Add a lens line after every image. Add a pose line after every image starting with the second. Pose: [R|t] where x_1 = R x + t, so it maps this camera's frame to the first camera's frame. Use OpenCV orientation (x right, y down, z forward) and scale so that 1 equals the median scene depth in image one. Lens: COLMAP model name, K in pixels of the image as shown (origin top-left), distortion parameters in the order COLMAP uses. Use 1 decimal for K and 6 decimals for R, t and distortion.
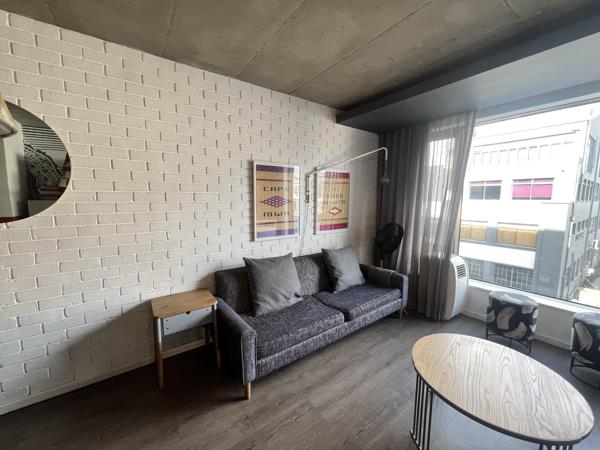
lens RADIAL K [[239.1, 0, 301.9], [0, 239.1, 224.7], [0, 0, 1]] dist [0.000368, -0.000068]
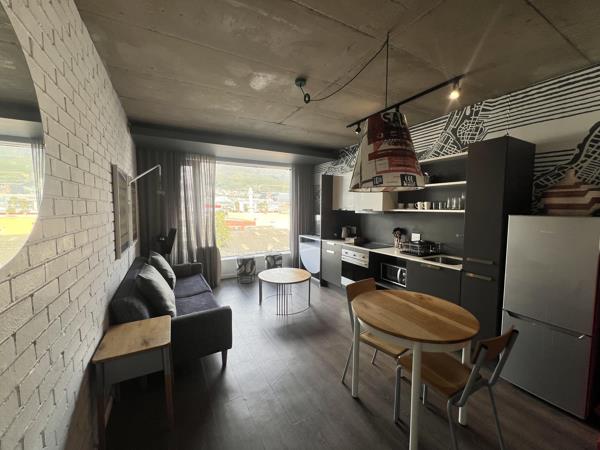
lens RADIAL K [[239.1, 0, 299.5], [0, 239.1, 221.5], [0, 0, 1]] dist [0.000368, -0.000068]
pose [[0.114941, -0.058708, 0.991636, -0.879639], [0.119287, 0.991844, 0.044894, -0.020481], [-0.986184, 0.113129, 0.121007, 0.240880]]
